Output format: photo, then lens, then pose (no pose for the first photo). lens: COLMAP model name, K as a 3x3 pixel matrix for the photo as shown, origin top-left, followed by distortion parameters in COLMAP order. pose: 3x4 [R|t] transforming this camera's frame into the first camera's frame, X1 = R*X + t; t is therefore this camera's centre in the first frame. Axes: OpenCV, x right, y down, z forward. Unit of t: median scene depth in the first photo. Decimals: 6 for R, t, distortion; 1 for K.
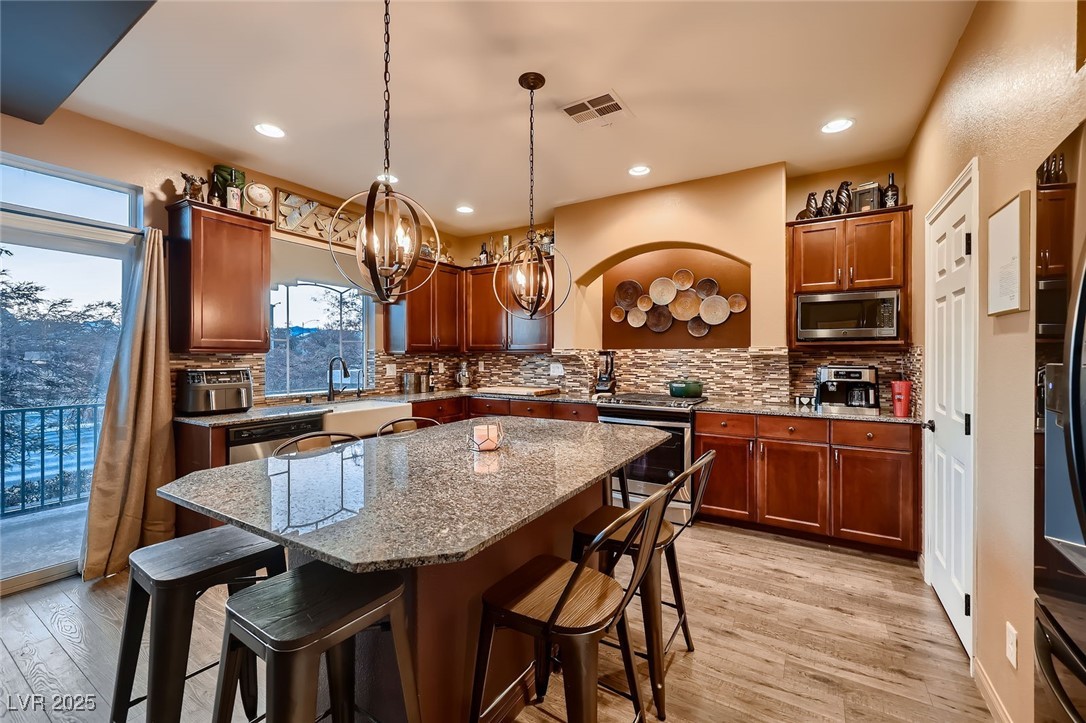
lens RADIAL K [[442.7, 0, 533.2], [0, 442.7, 358.0], [0, 0, 1]] dist [-0.002185, -0.000306]
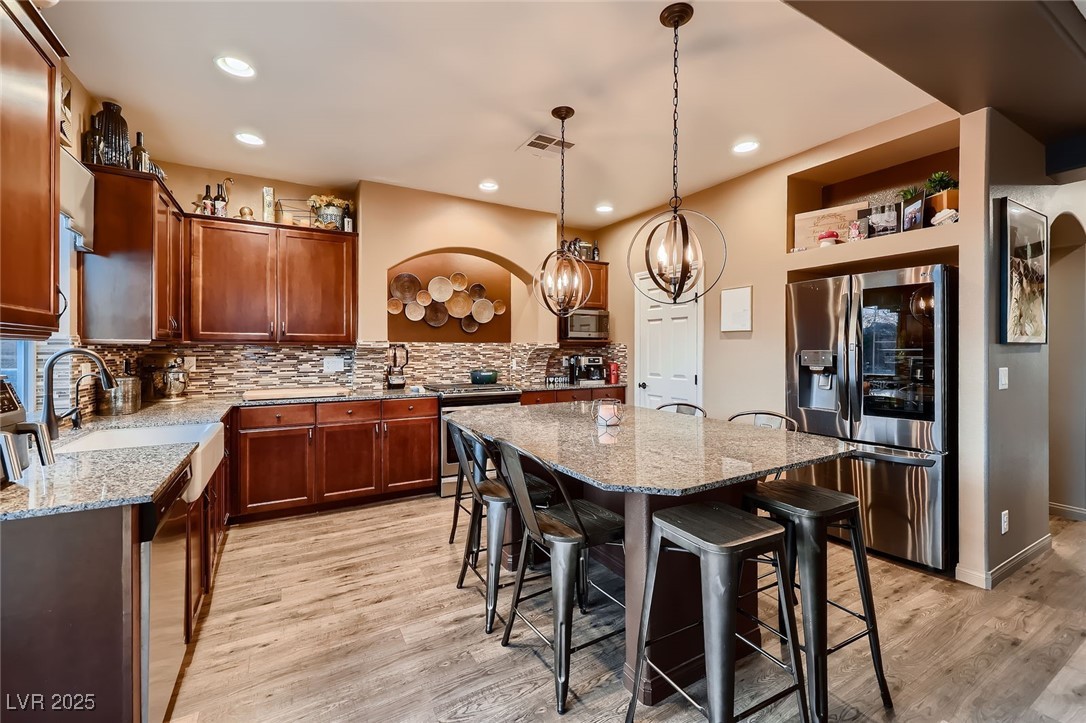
lens RADIAL K [[442.7, 0, 531.3], [0, 442.7, 345.7], [0, 0, 1]] dist [-0.002185, -0.000306]
pose [[0.495249, 0.008532, 0.868709, -0.542650], [0.004576, 0.999912, -0.012430, 0.002148], [-0.868739, 0.010131, 0.495167, 0.269472]]
